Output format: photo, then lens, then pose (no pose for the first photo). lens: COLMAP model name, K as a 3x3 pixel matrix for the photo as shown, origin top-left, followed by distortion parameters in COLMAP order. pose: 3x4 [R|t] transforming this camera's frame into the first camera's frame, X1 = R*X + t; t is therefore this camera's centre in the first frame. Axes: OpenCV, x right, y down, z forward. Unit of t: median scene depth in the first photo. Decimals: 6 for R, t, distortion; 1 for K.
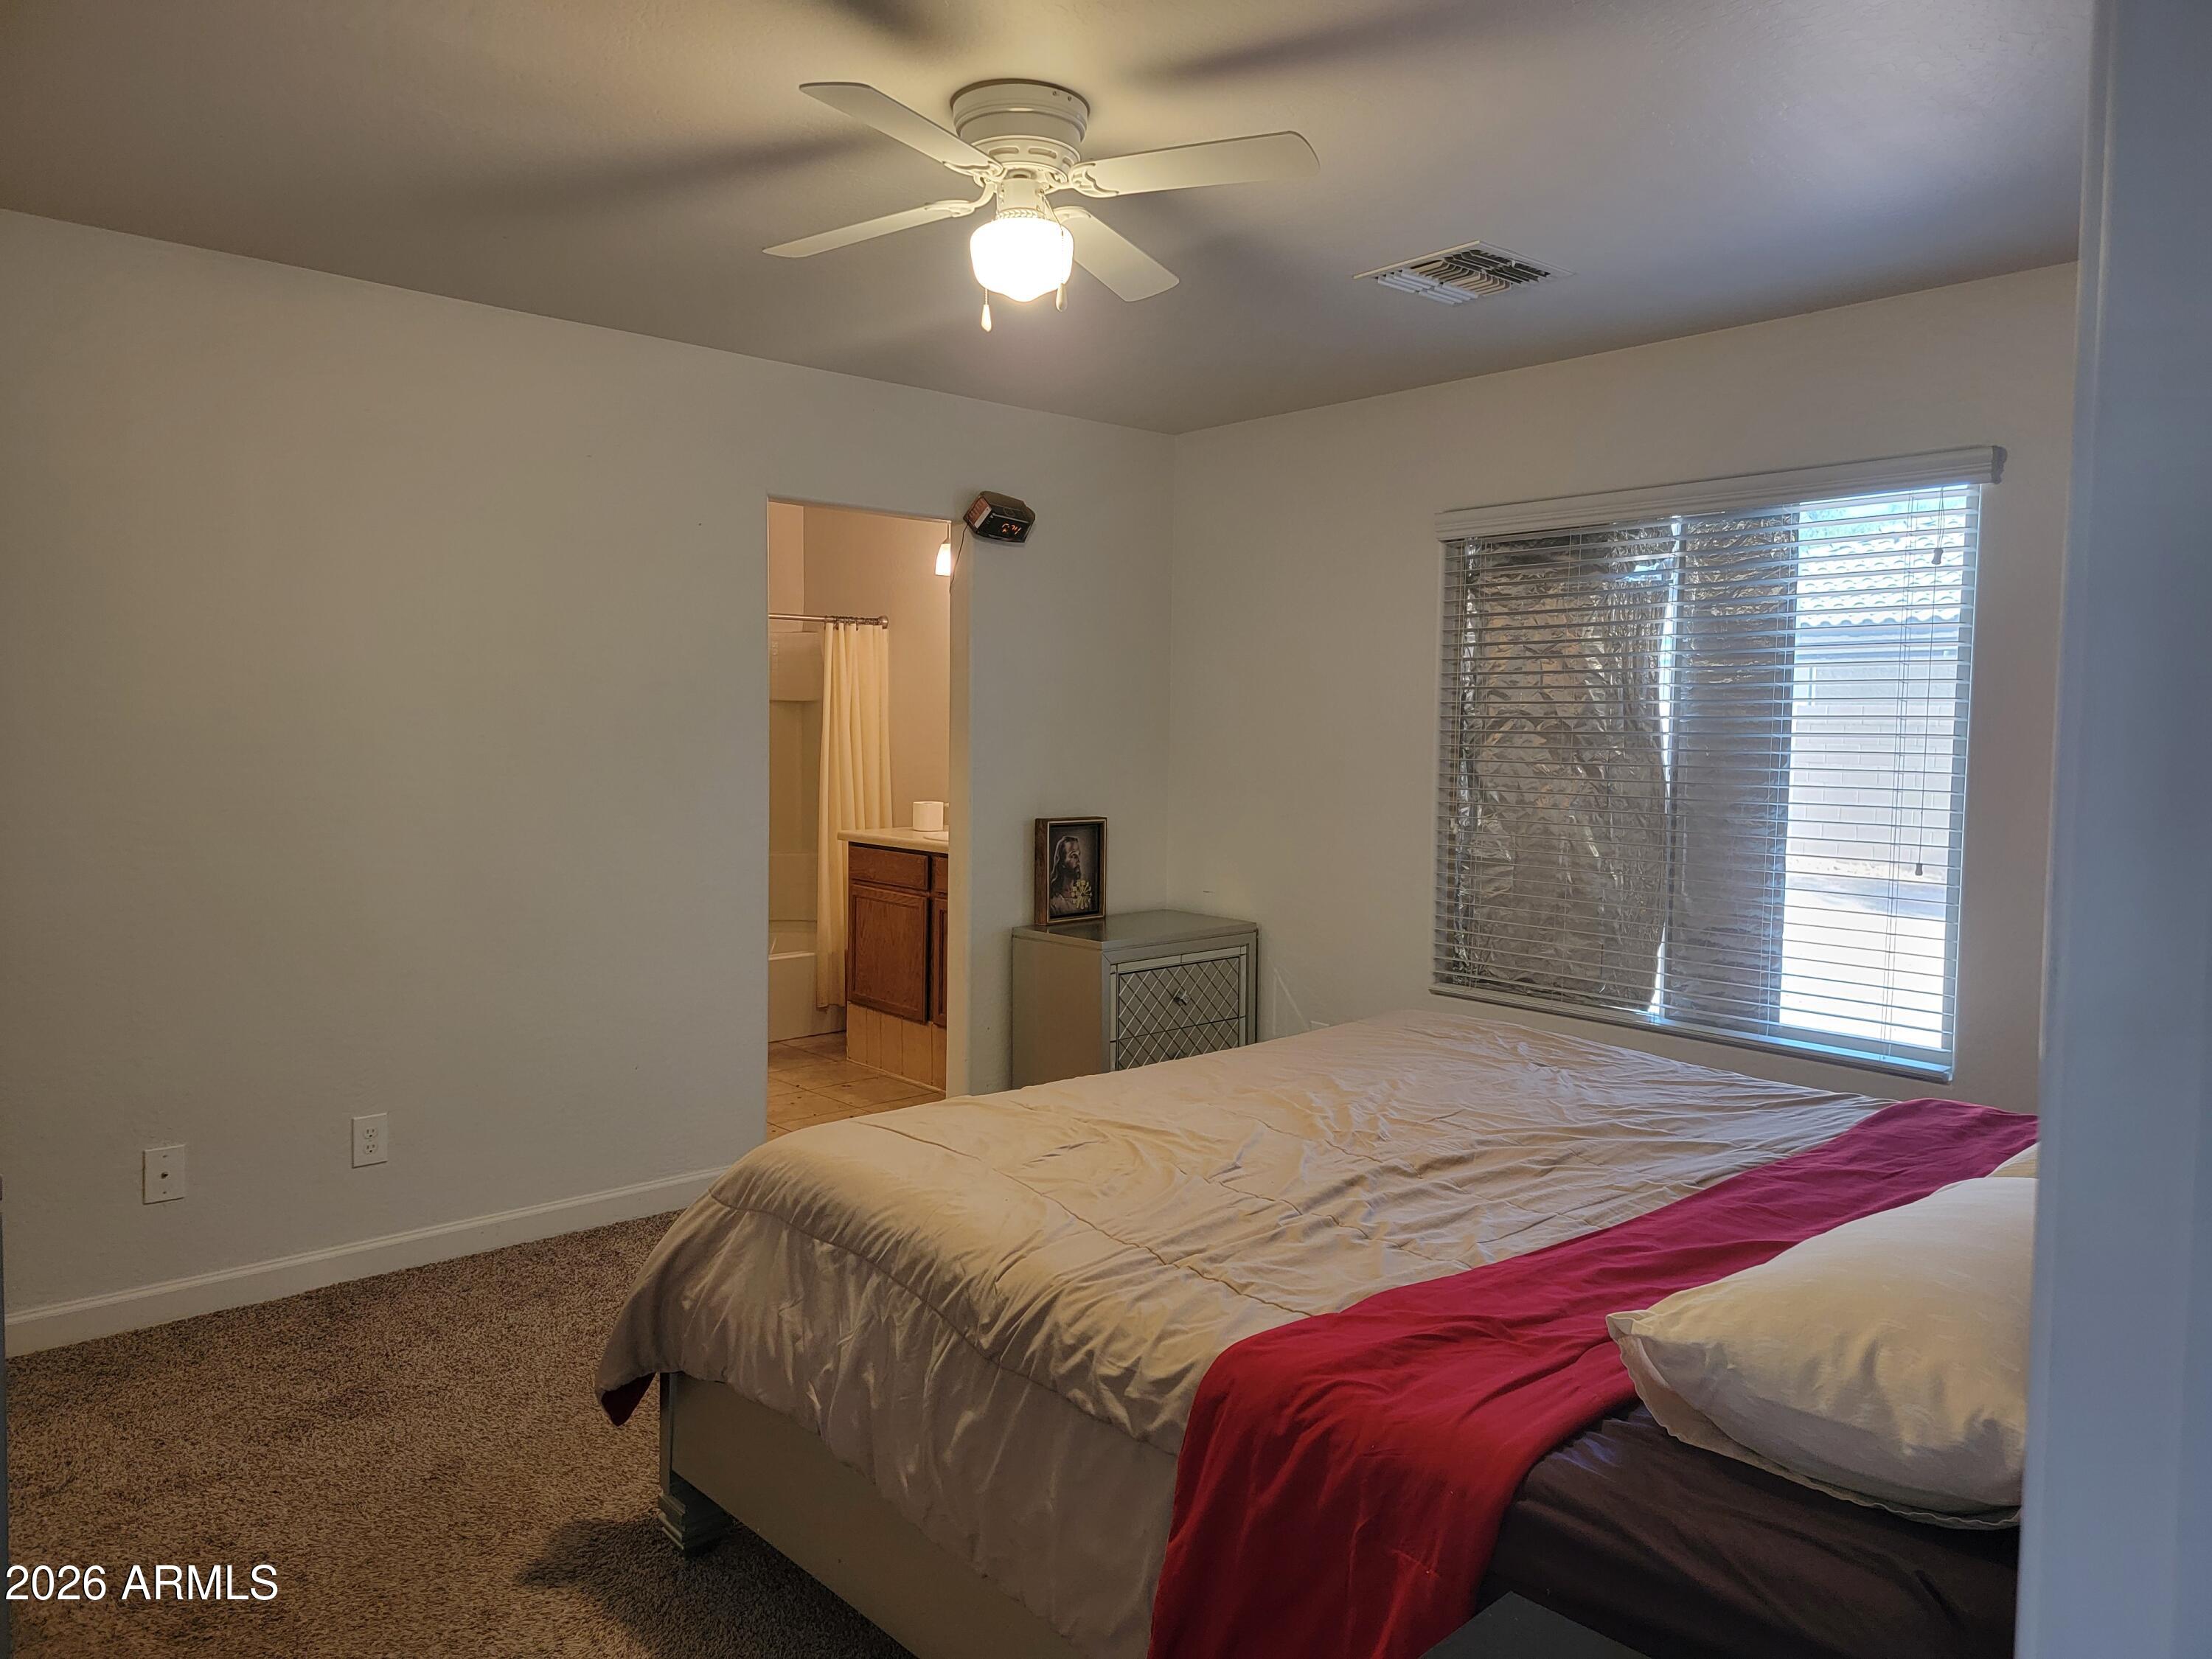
lens RADIAL K [[1522.6, 0, 1106.0], [0, 1522.6, 829.5], [0, 0, 1]] dist [-0.001489, -0.000104]
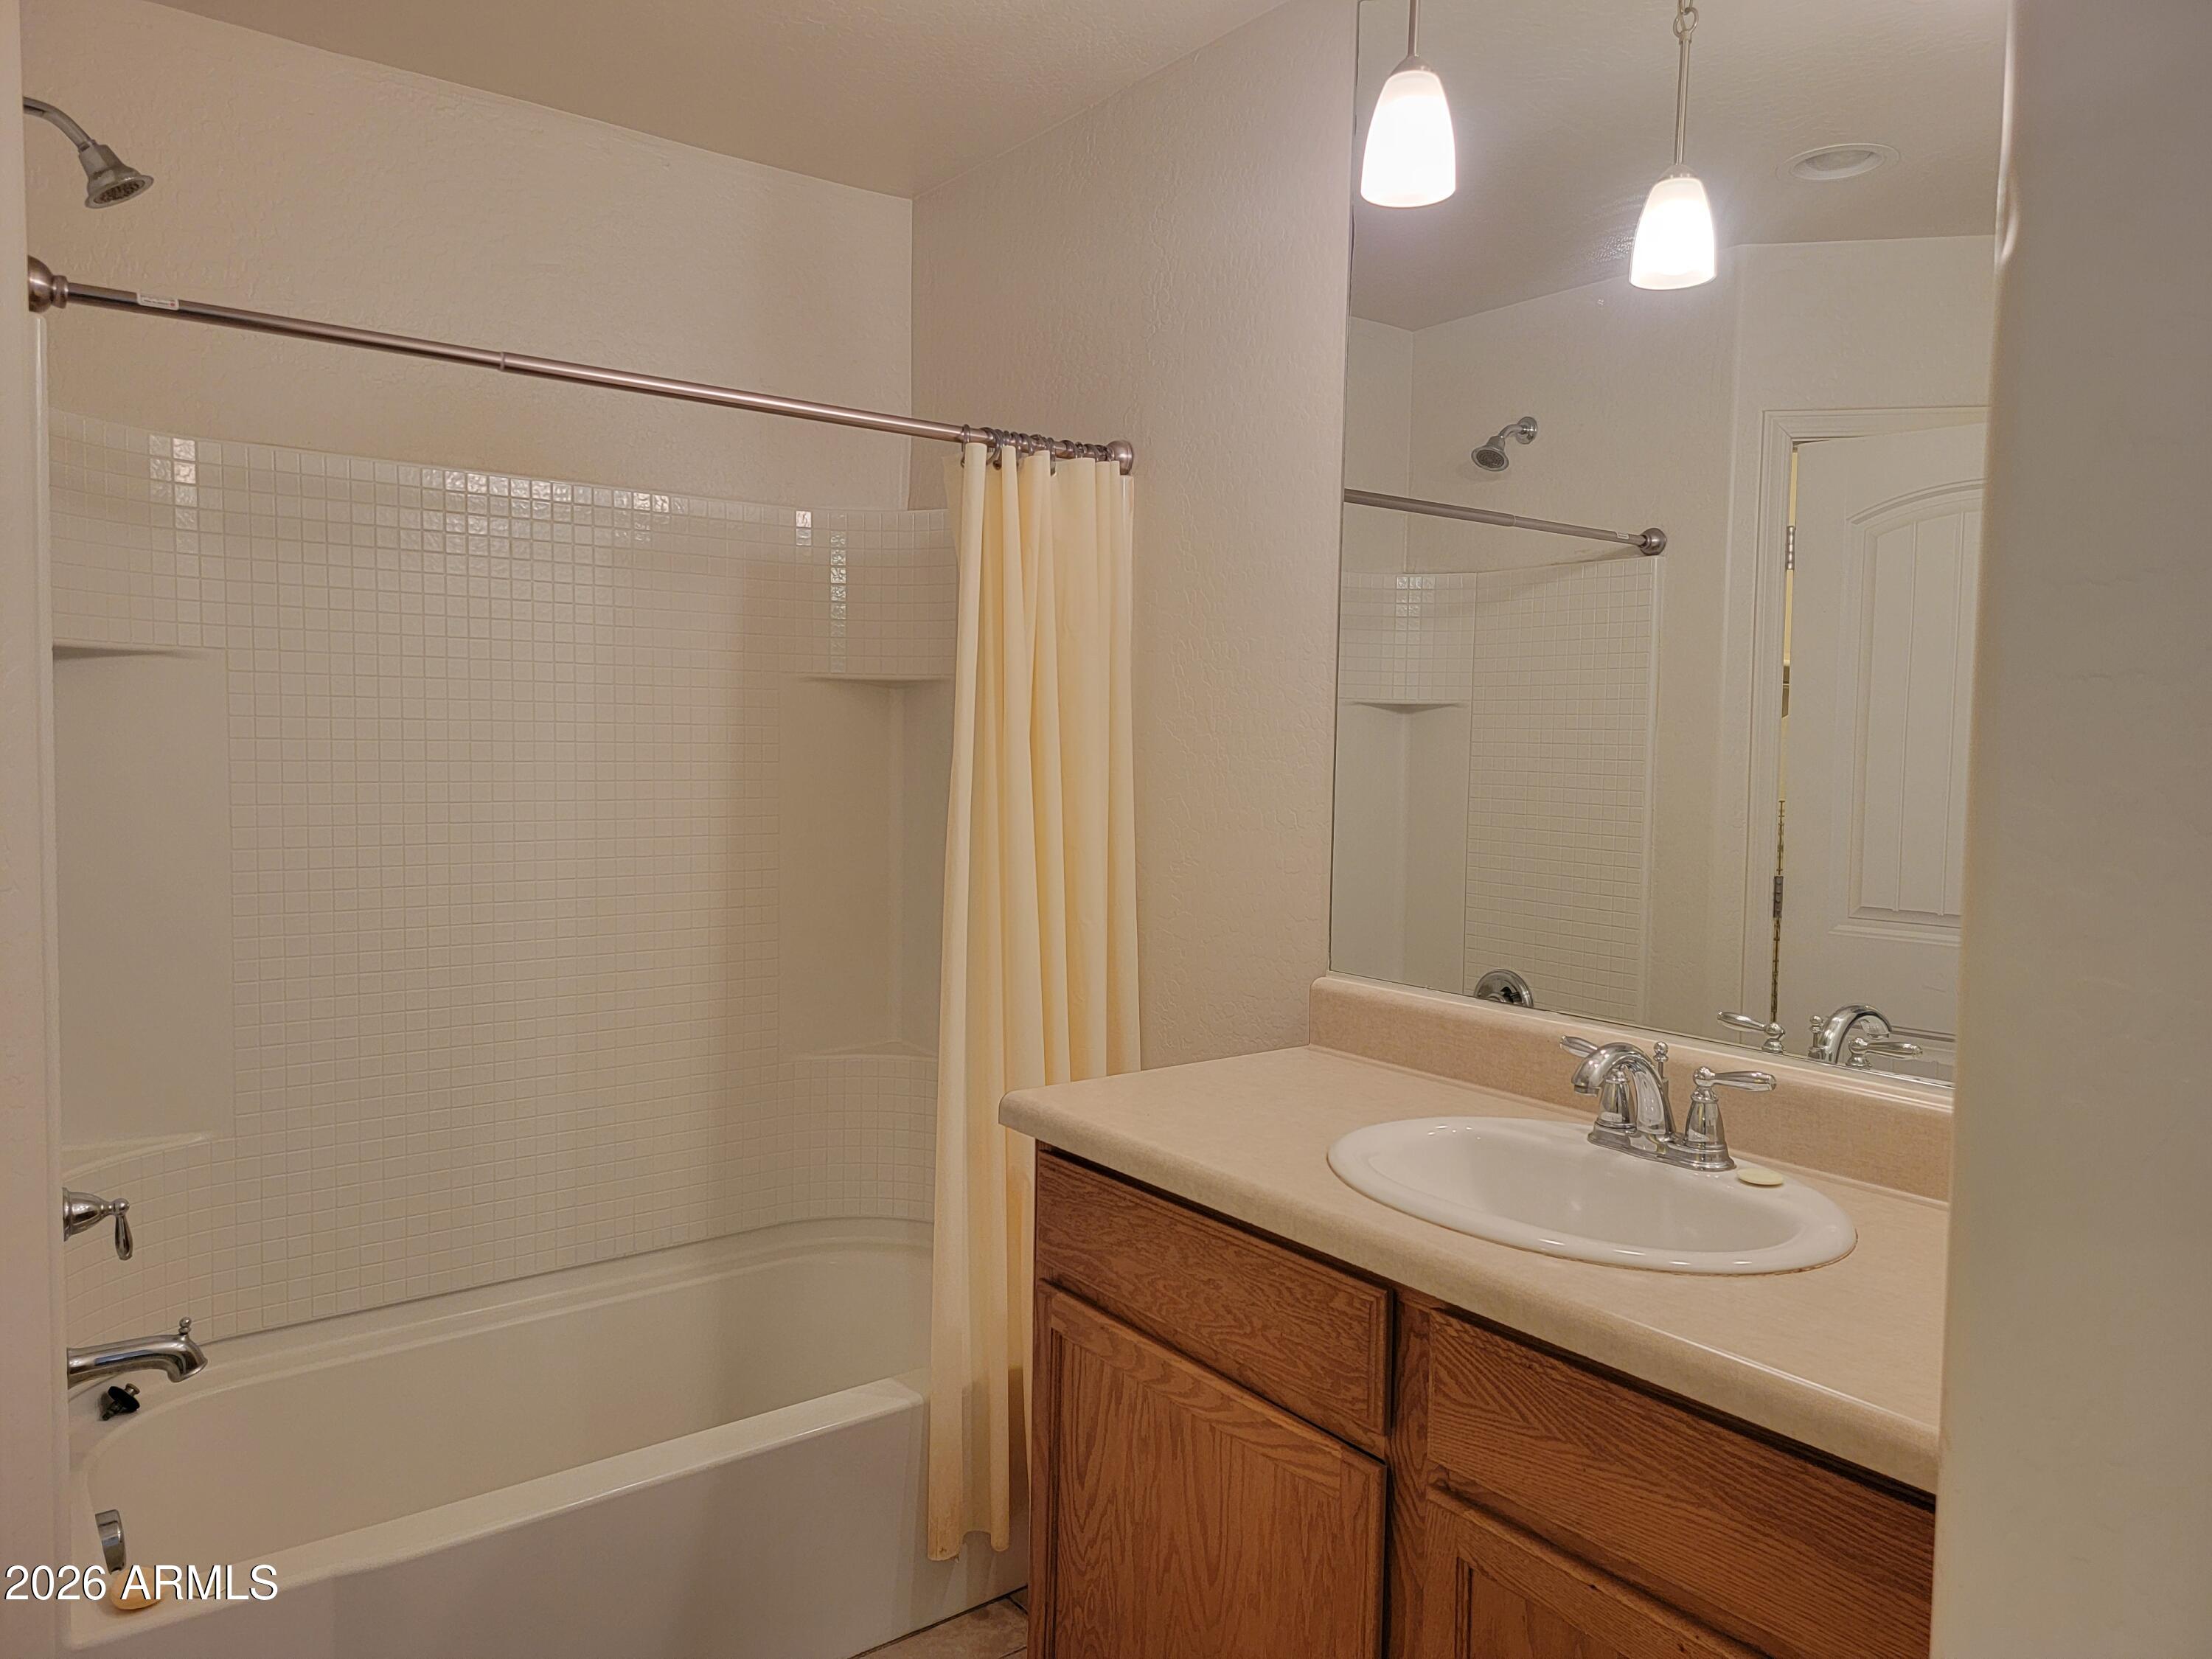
lens RADIAL K [[1489.4, 0, 1106.0], [0, 1489.4, 829.5], [0, 0, 1]] dist [0.001442, 0.000132]
pose [[0.996537, 0.009749, -0.082574, -0.121584], [-0.010996, 0.999832, -0.014664, -0.042197], [0.082417, 0.015522, 0.996477, 0.656095]]
